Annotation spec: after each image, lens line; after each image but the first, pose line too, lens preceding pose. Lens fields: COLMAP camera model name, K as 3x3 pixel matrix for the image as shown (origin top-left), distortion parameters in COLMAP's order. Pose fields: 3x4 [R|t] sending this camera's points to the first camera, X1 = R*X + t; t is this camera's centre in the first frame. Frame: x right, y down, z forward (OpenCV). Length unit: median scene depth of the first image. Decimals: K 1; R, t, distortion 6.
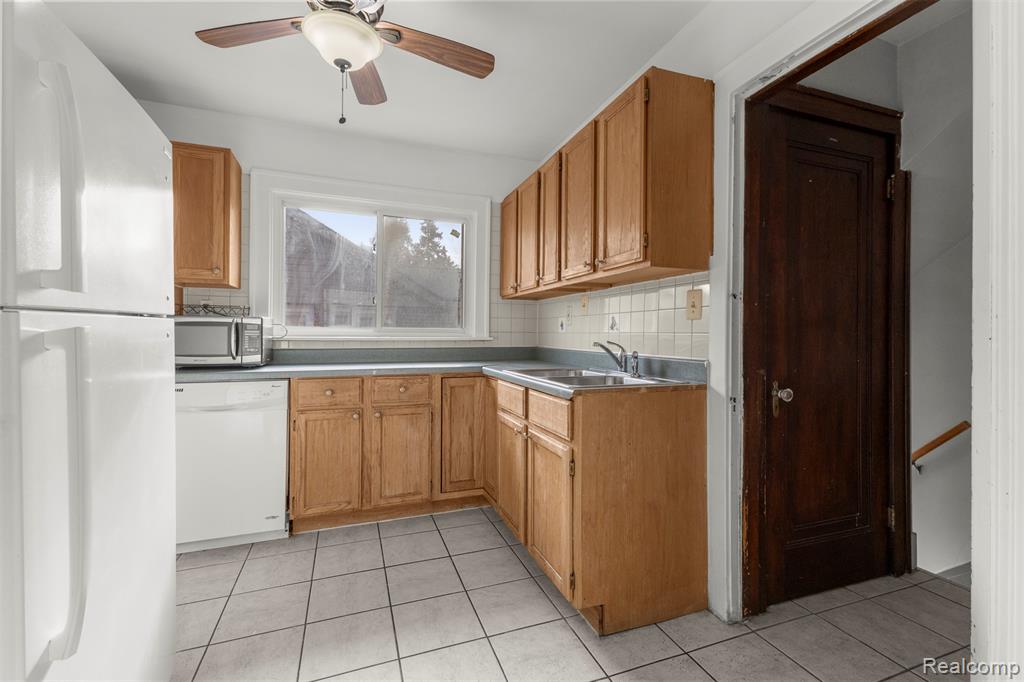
lens RADIAL K [[441.5, 0, 515.0], [0, 441.5, 335.0], [0, 0, 1]] dist [0.009727, -0.001656]
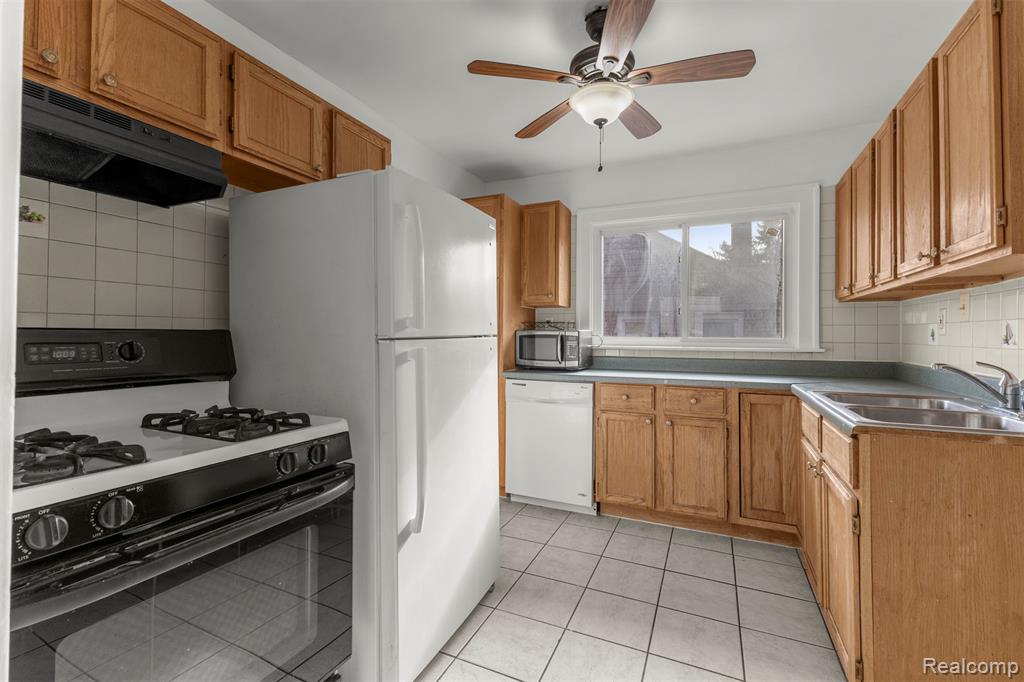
lens RADIAL K [[441.5, 0, 518.0], [0, 441.5, 332.7], [0, 0, 1]] dist [0.009727, -0.001656]
pose [[0.711278, -0.005232, -0.702891, 0.178248], [-0.002952, 0.999941, -0.010429, -0.021156], [0.702905, 0.009493, 0.711221, 0.004735]]
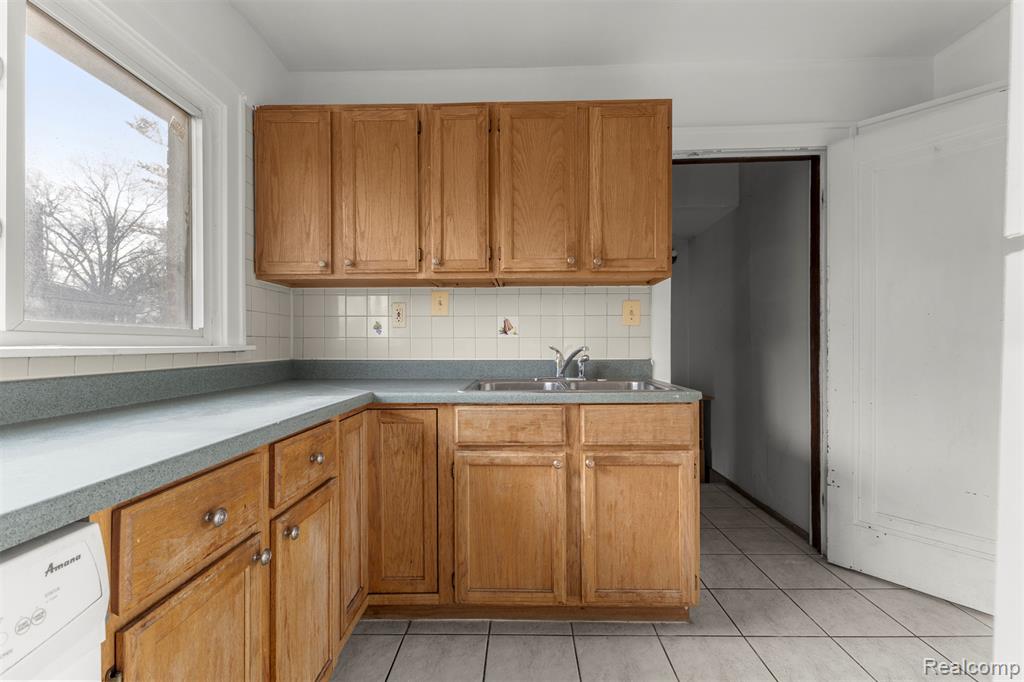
lens RADIAL K [[441.5, 0, 517.7], [0, 441.5, 346.8], [0, 0, 1]] dist [0.009727, -0.001656]
pose [[0.374021, -0.014722, 0.927303, -0.640502], [0.008475, 0.999886, 0.012456, 0.003593], [-0.927382, 0.003200, 0.374103, 0.674914]]
